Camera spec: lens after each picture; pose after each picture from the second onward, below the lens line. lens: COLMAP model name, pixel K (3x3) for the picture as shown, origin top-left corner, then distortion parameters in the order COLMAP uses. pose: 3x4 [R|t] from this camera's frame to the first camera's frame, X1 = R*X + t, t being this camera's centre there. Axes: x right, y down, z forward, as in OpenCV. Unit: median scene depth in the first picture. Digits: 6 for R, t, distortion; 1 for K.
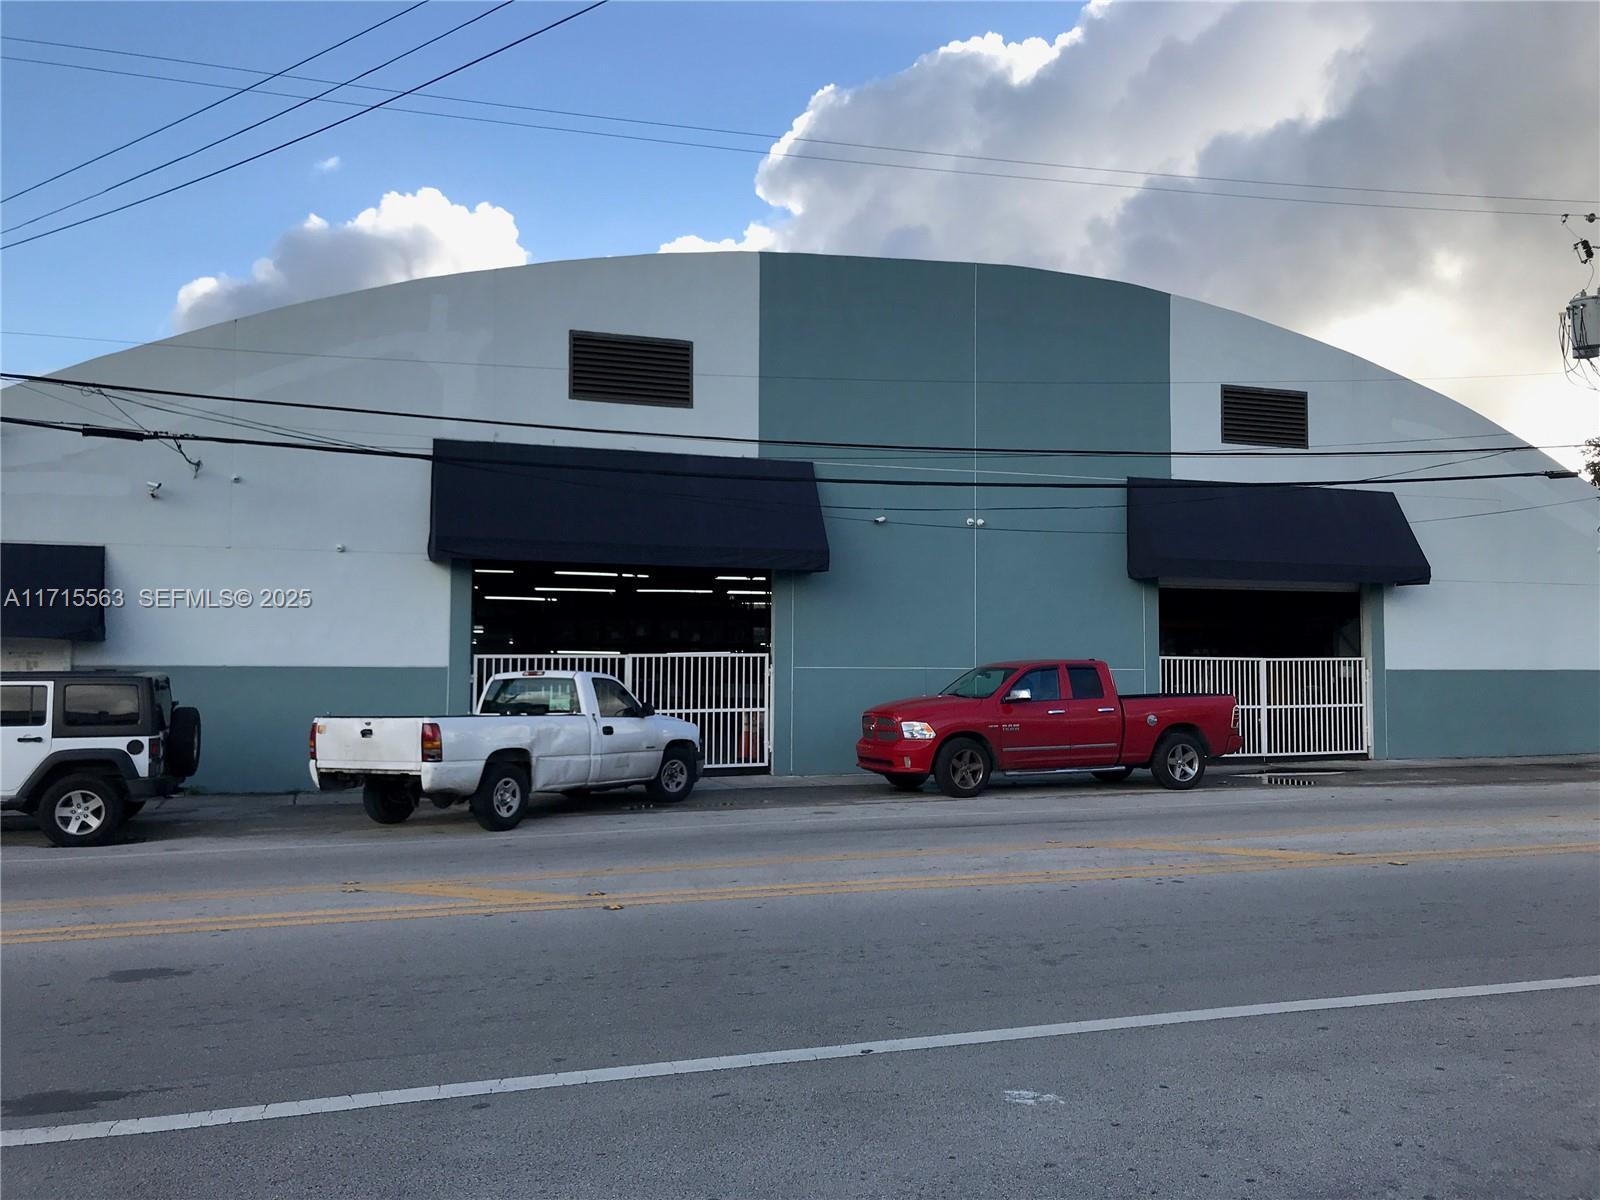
lens RADIAL K [[1309.6, 0, 893.1], [0, 1309.6, 592.3], [0, 0, 1]] dist [0.053147, -0.080772]
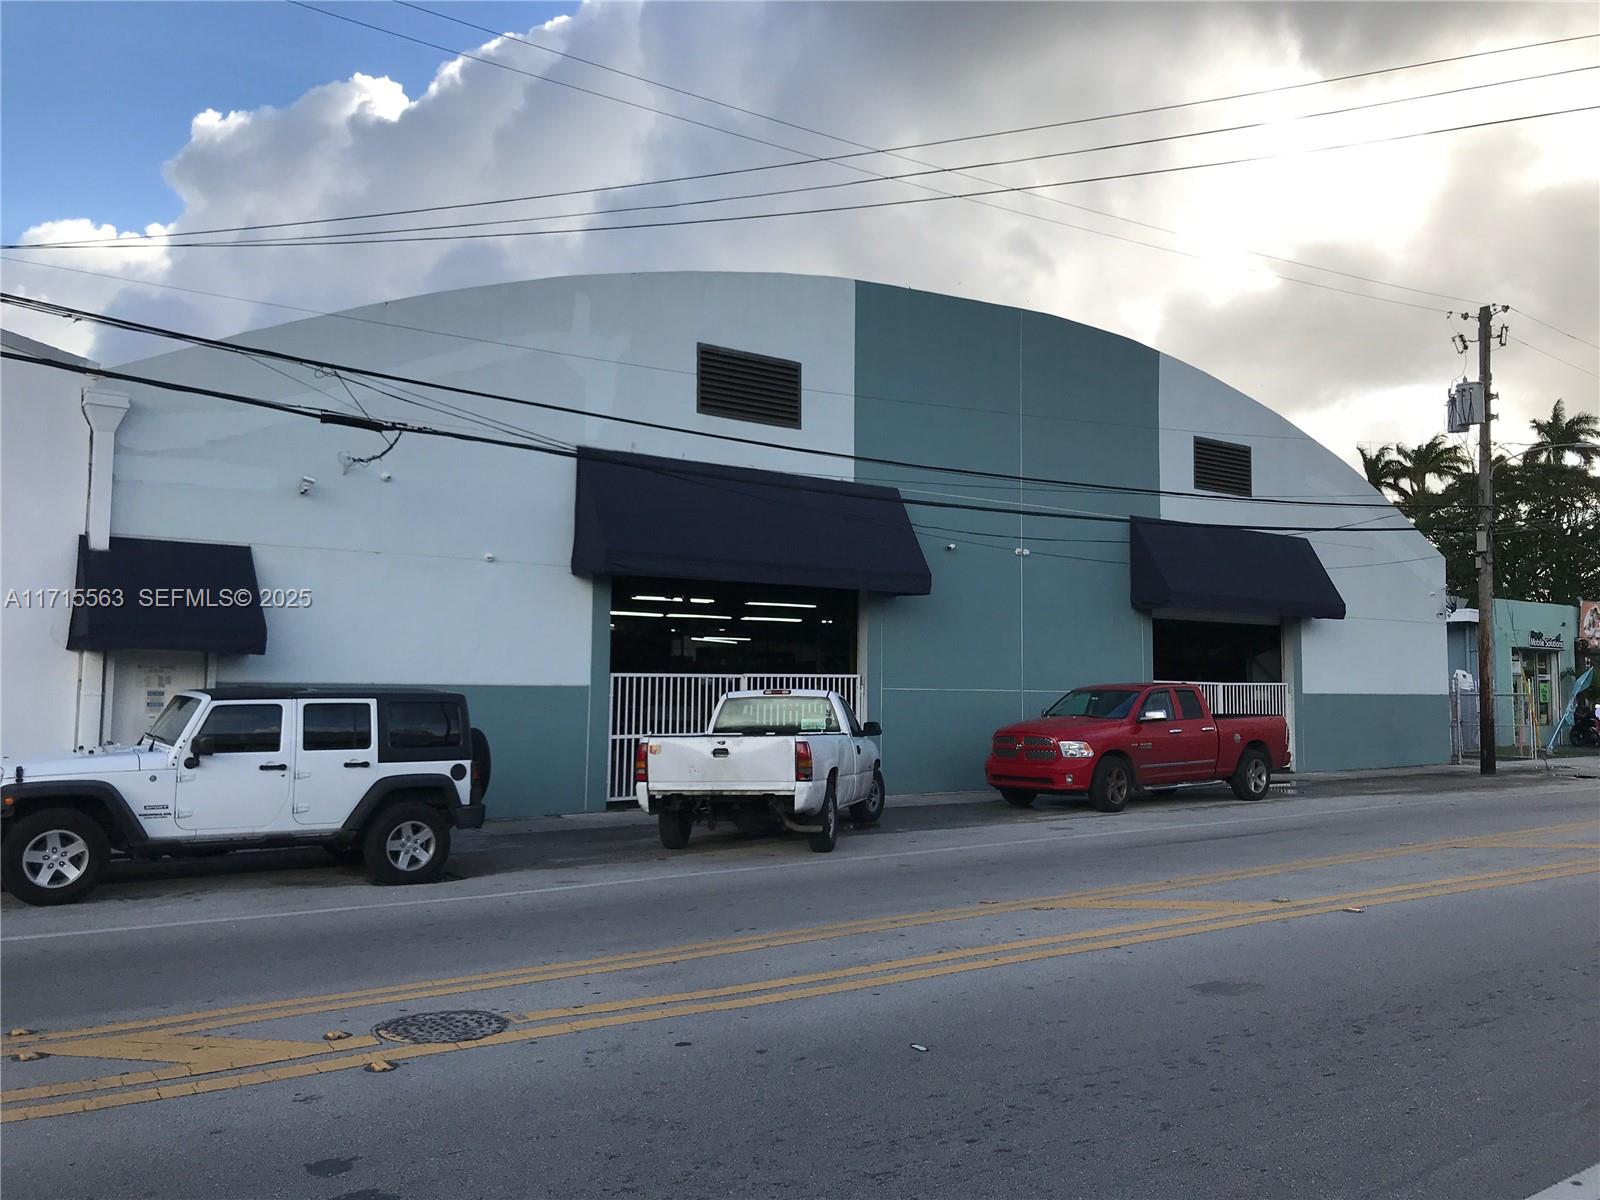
lens RADIAL K [[1309.6, 0, 799.9], [0, 1309.6, 589.4], [0, 0, 1]] dist [0.053147, -0.080772]
pose [[0.953729, 0.026409, 0.299506, -0.479288], [-0.019075, 0.999443, -0.027385, 0.009794], [-0.300063, 0.020404, 0.953701, 0.052680]]
